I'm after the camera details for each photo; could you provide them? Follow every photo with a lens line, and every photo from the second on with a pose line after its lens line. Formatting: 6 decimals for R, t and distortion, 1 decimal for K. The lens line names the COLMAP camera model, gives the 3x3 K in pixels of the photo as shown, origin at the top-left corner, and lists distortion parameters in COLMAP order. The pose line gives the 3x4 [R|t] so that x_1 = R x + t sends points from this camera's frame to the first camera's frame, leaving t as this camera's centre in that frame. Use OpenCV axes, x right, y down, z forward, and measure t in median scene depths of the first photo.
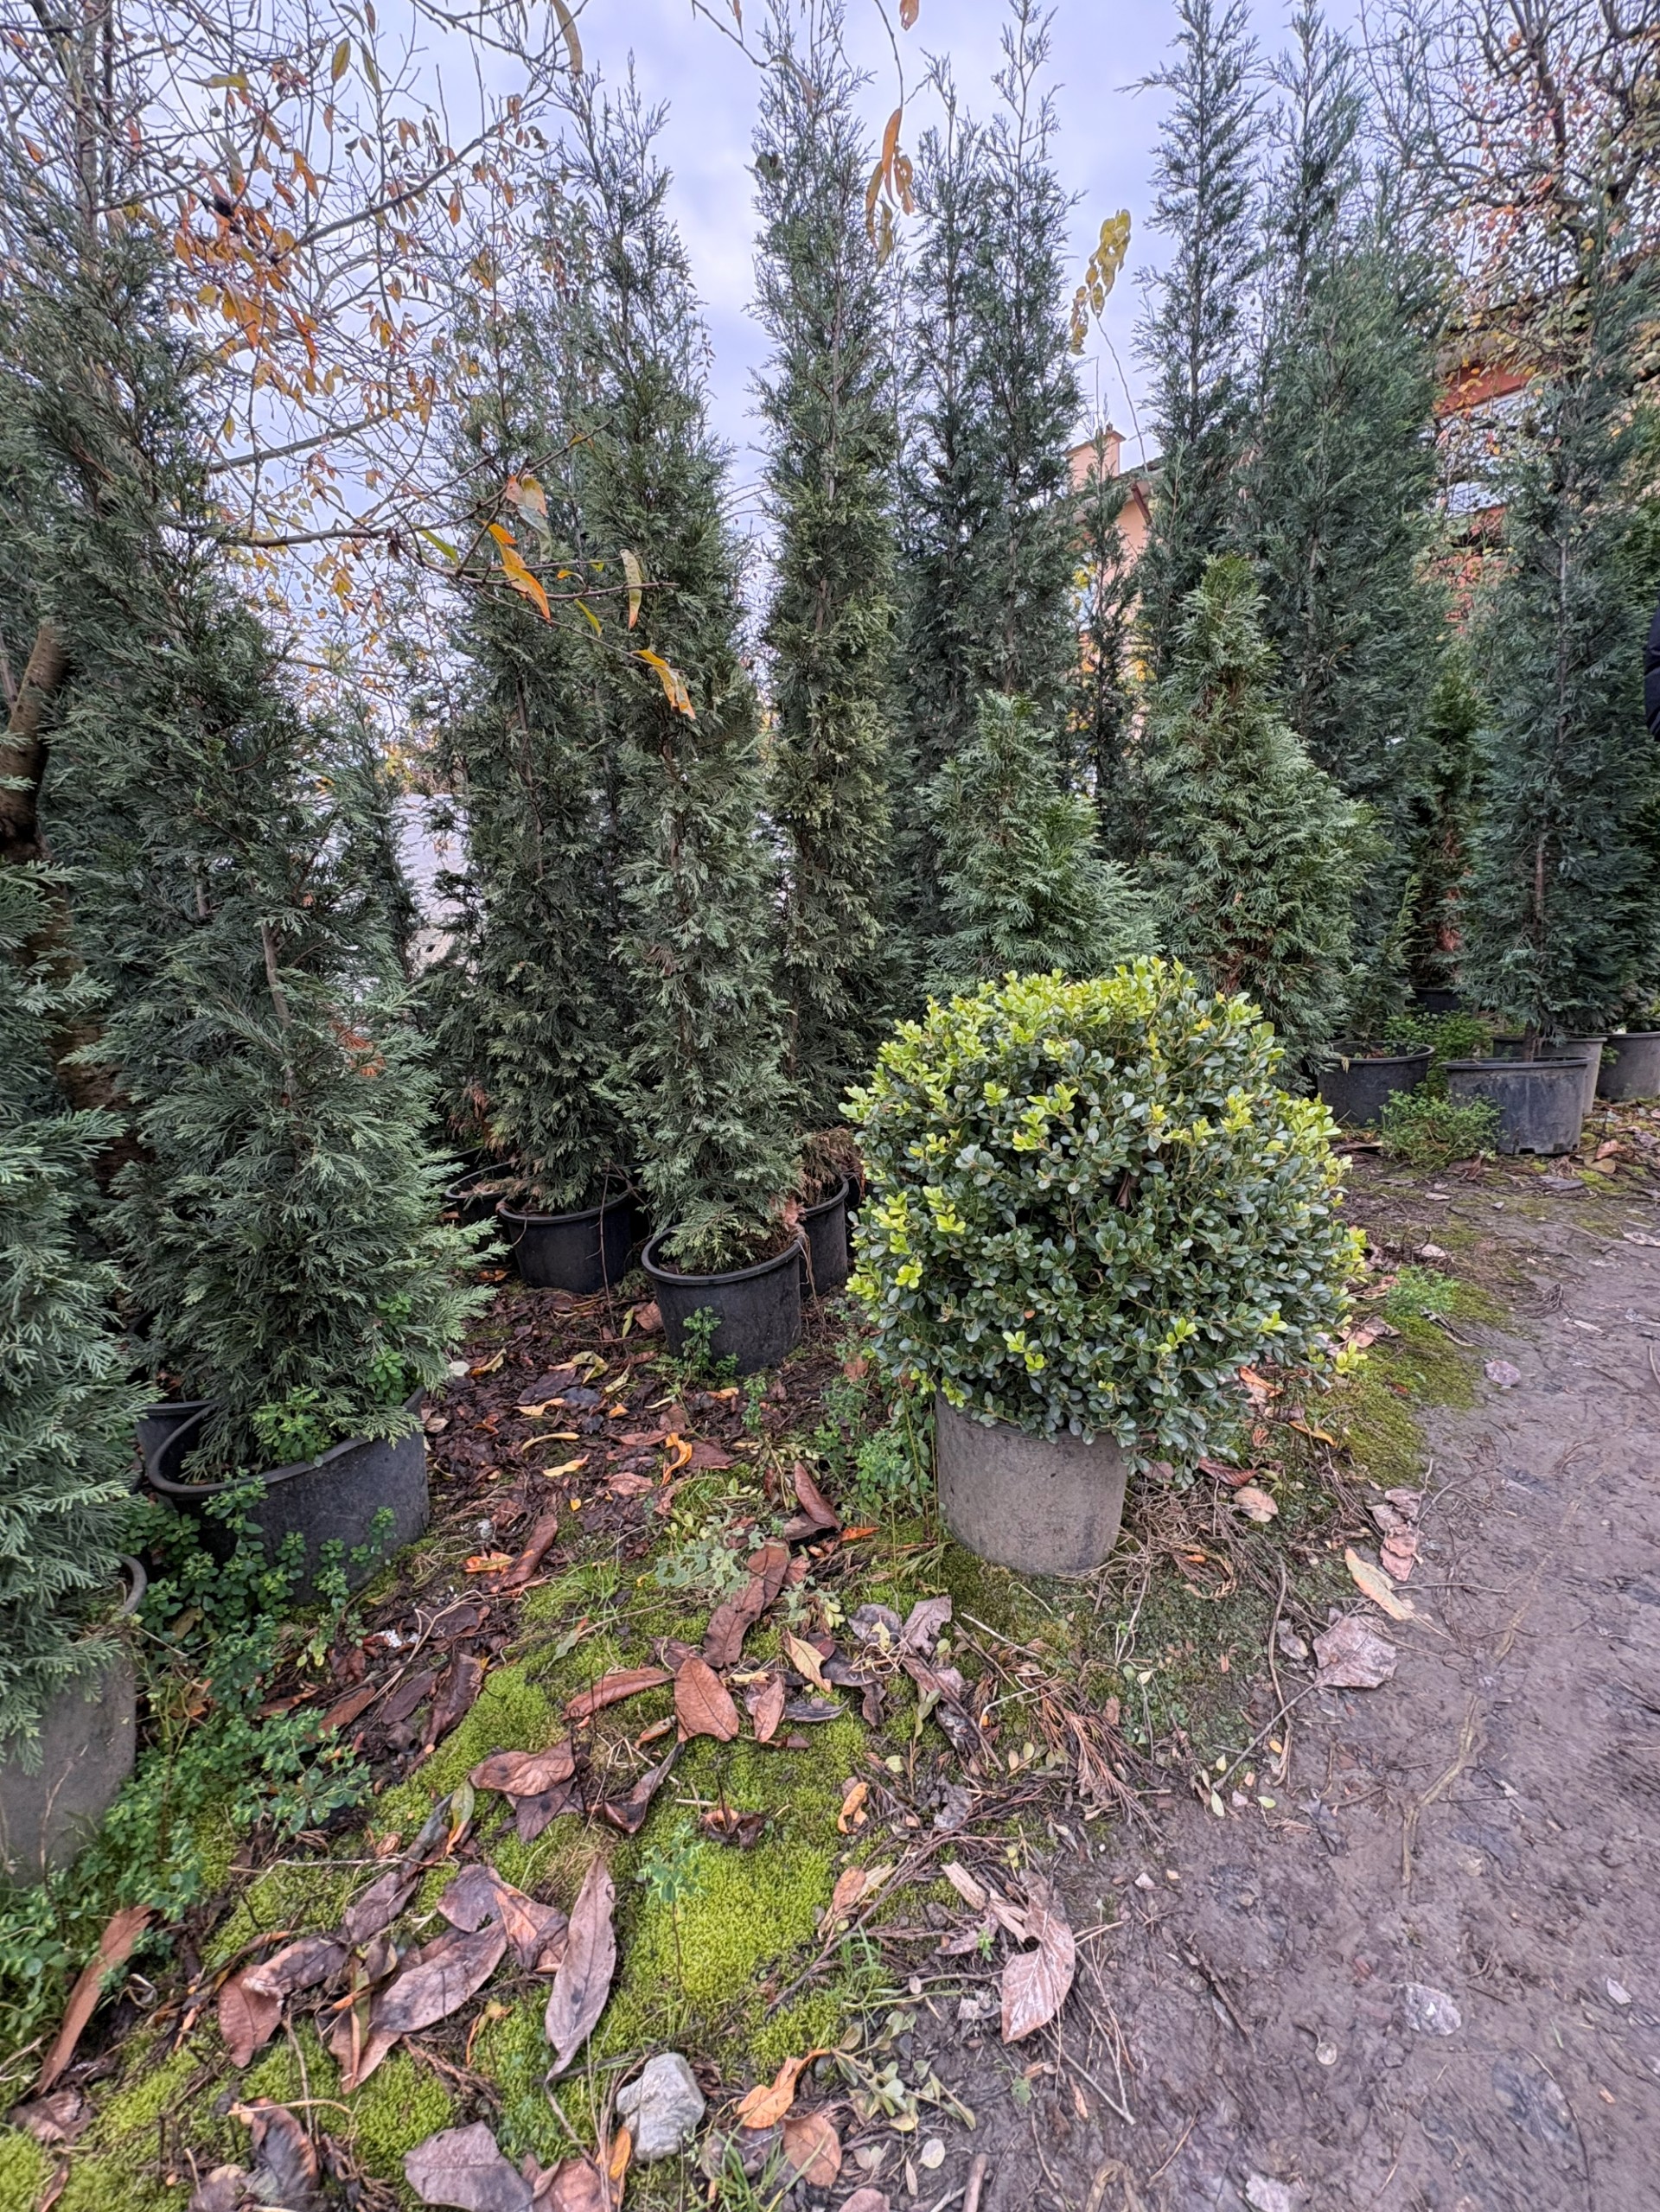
lens RADIAL K [[873.7, 0, 833.7], [0, 873.7, 1108.7], [0, 0, 1]] dist [0.000702, -0.000032]
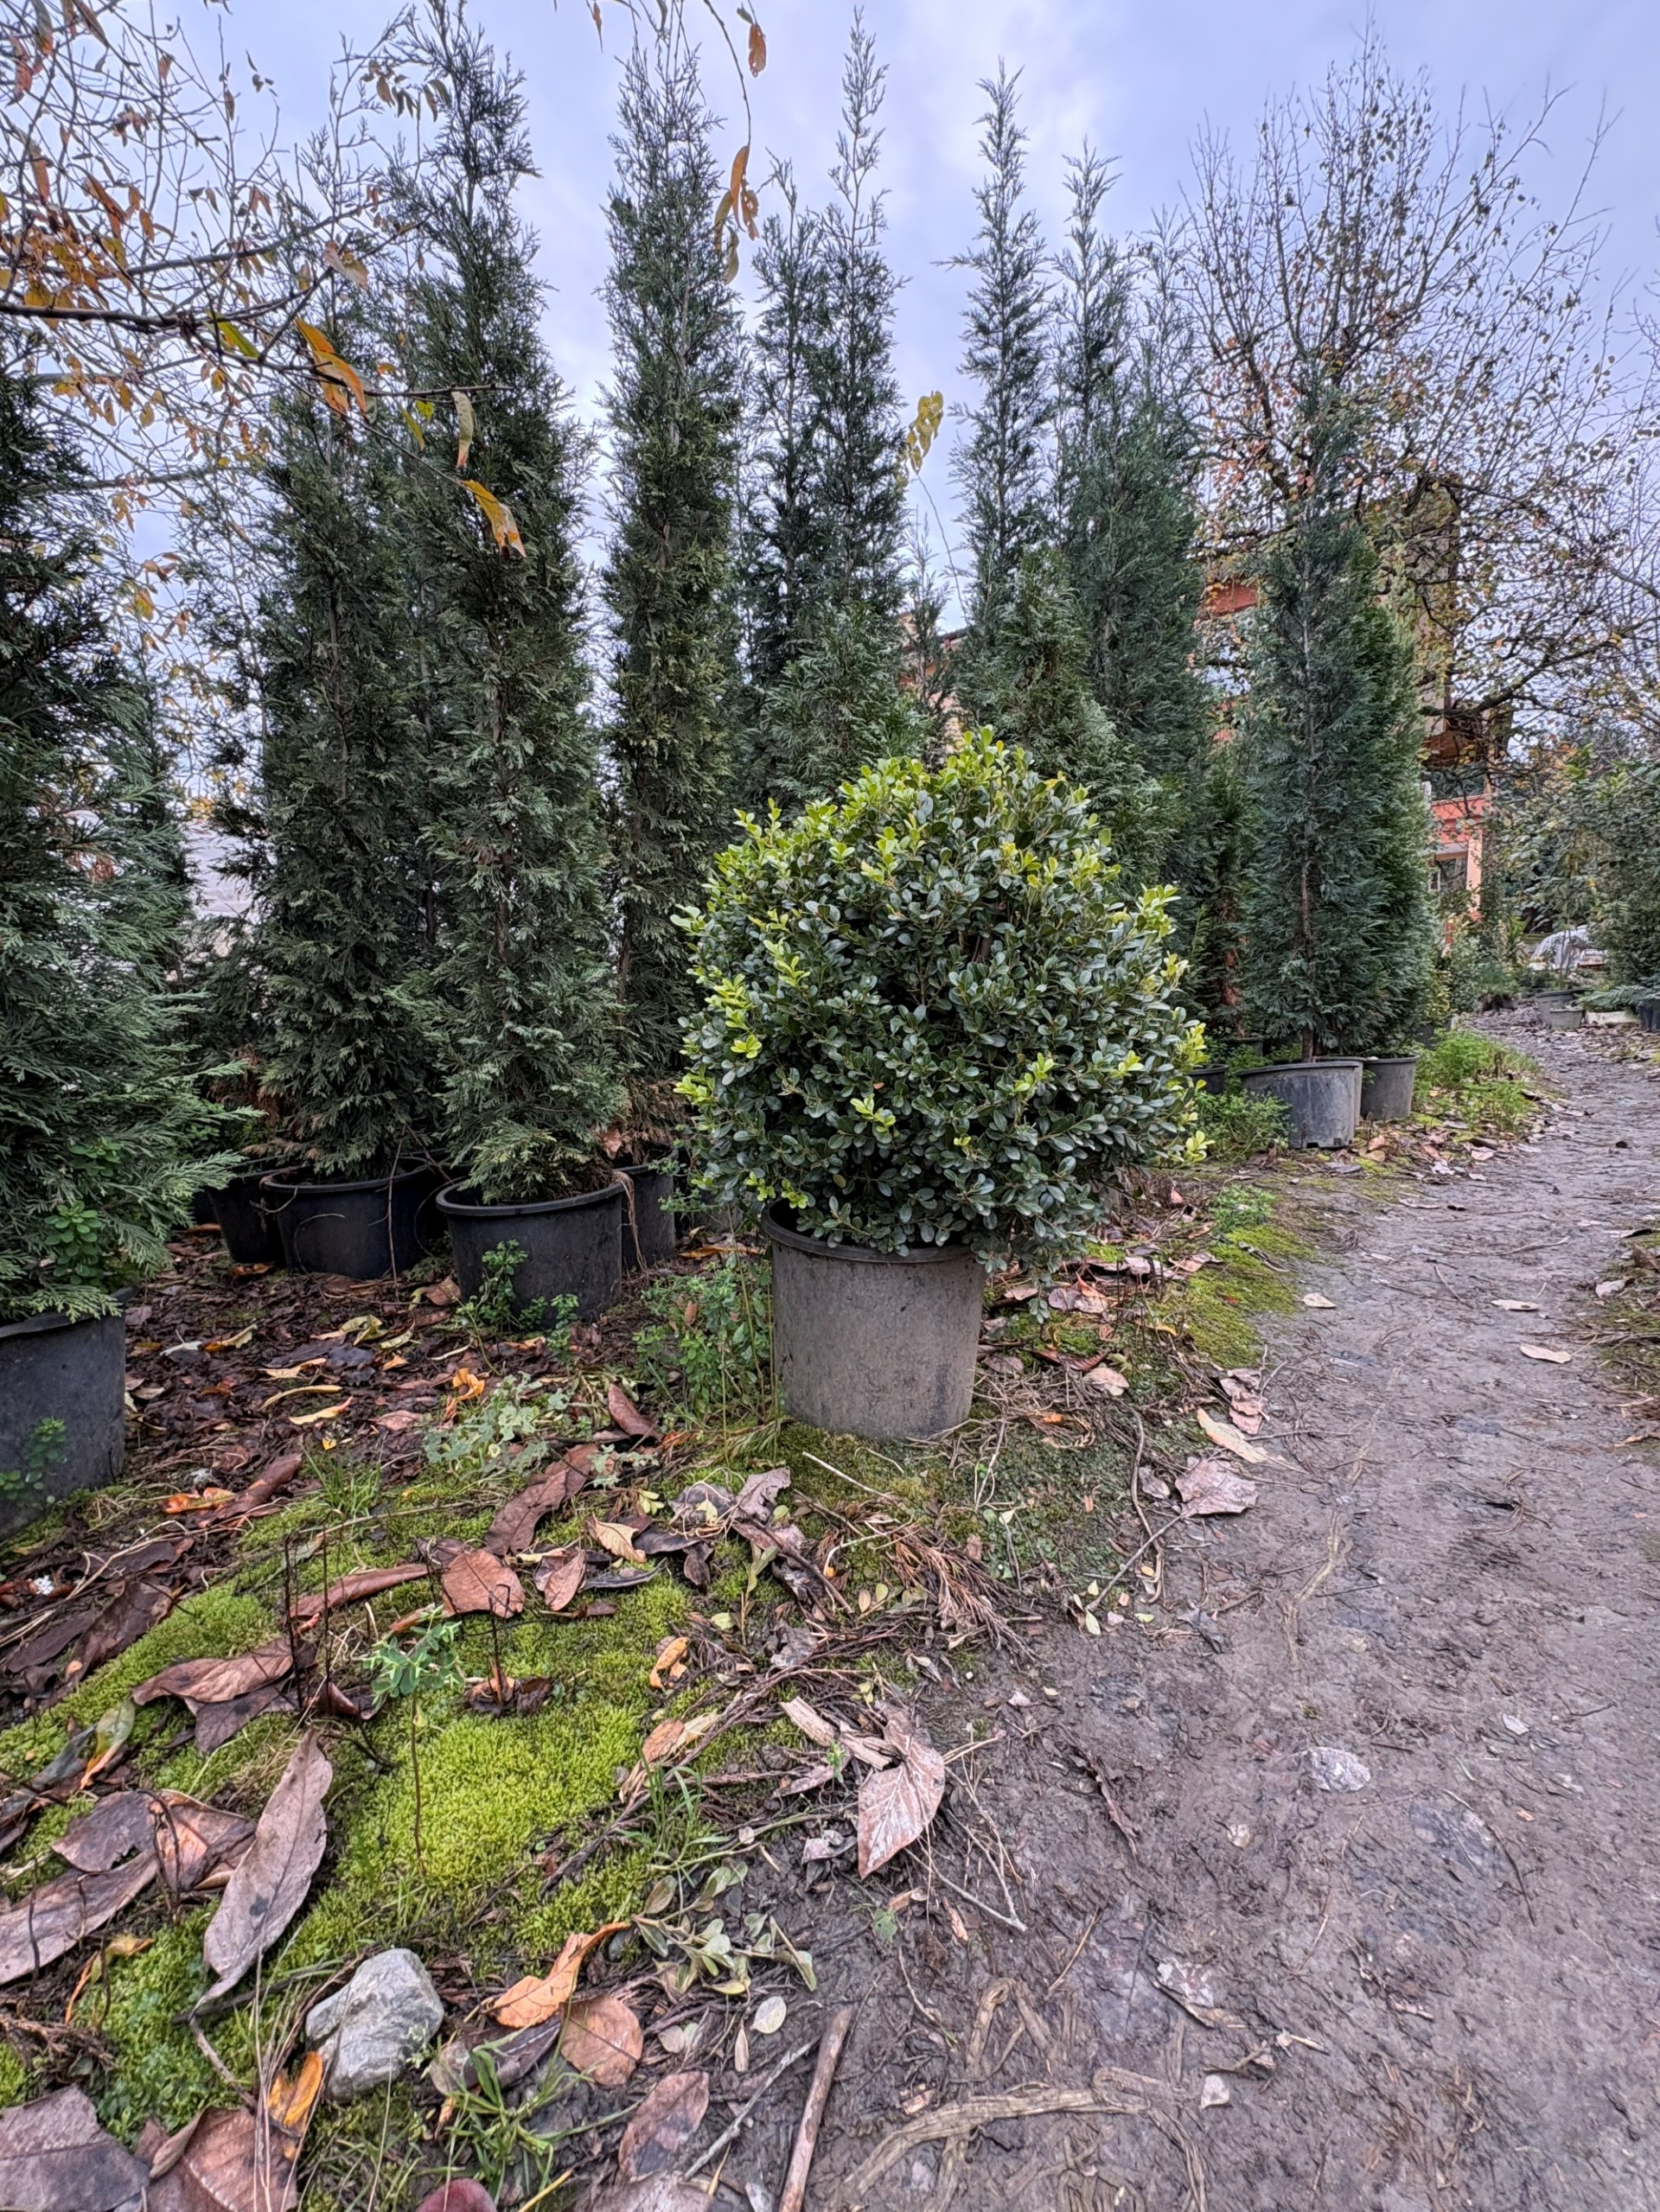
lens RADIAL K [[873.7, 0, 831.0], [0, 873.7, 1111.7], [0, 0, 1]] dist [0.000702, -0.000032]
pose [[0.982325, 0.023555, 0.185698, 0.005022], [0.000353, 0.991816, -0.127674, 0.282324], [-0.187185, 0.125483, 0.974277, 0.093788]]
